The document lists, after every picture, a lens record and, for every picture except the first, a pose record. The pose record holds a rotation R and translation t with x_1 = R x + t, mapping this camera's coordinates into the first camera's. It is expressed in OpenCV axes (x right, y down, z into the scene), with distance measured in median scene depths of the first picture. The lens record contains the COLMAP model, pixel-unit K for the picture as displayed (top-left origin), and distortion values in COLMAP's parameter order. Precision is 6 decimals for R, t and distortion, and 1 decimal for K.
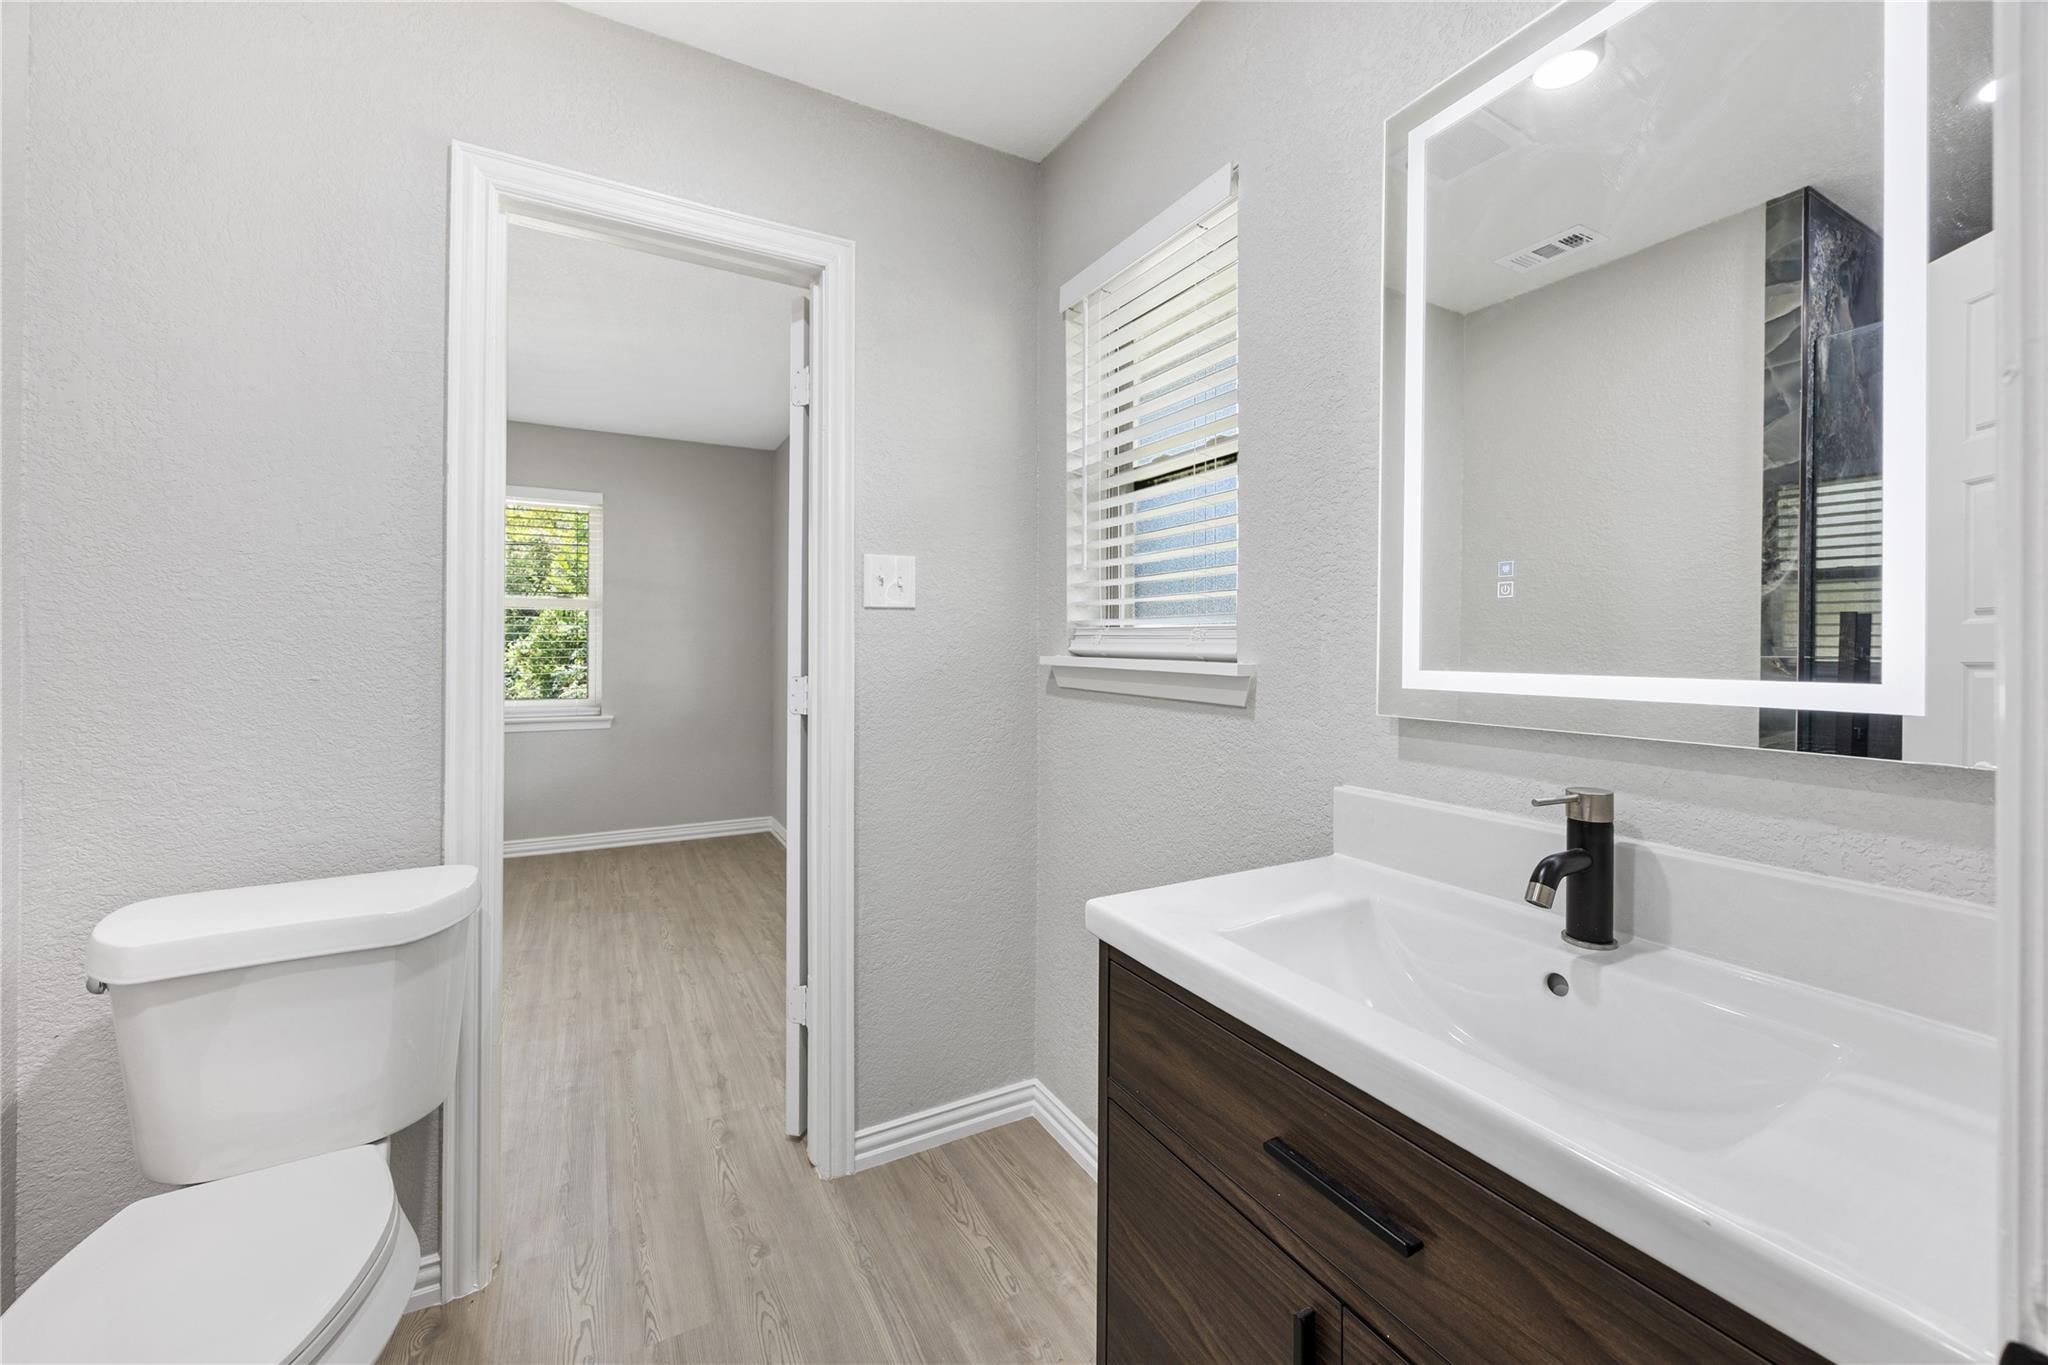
lens RADIAL K [[791.3, 0, 1060.0], [0, 791.3, 644.3], [0, 0, 1]] dist [0.001769, -0.000198]
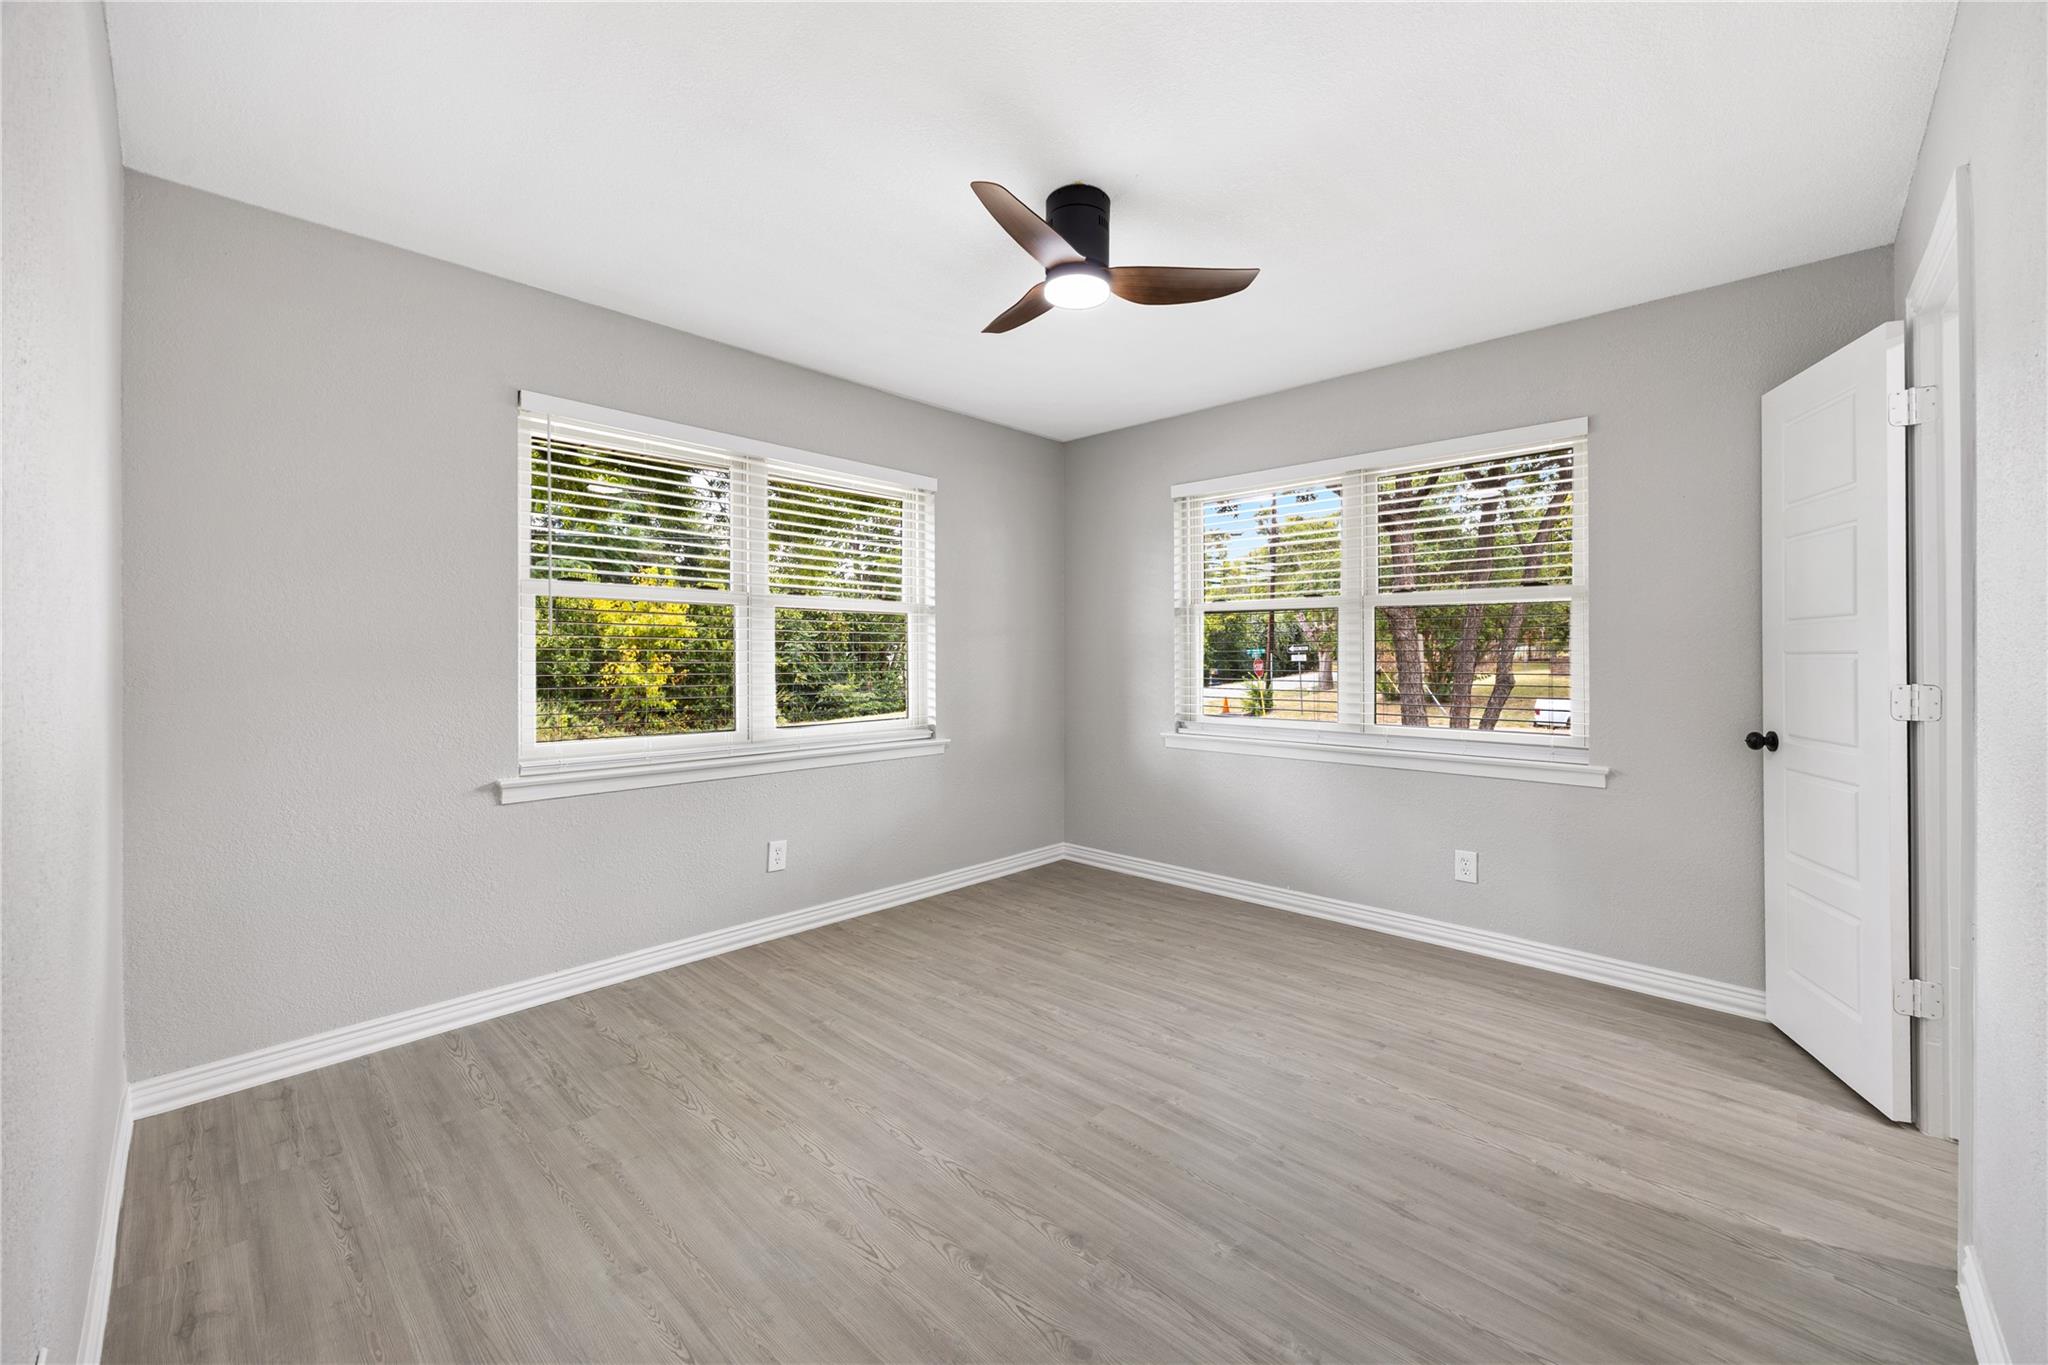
lens RADIAL K [[791.3, 0, 1033.3], [0, 791.3, 657.1], [0, 0, 1]] dist [0.001769, -0.000198]
pose [[0.952156, -0.008510, 0.305493, -1.072633], [0.008336, 0.999964, 0.001875, 0.001658], [-0.305498, 0.000761, 0.952192, 0.227970]]
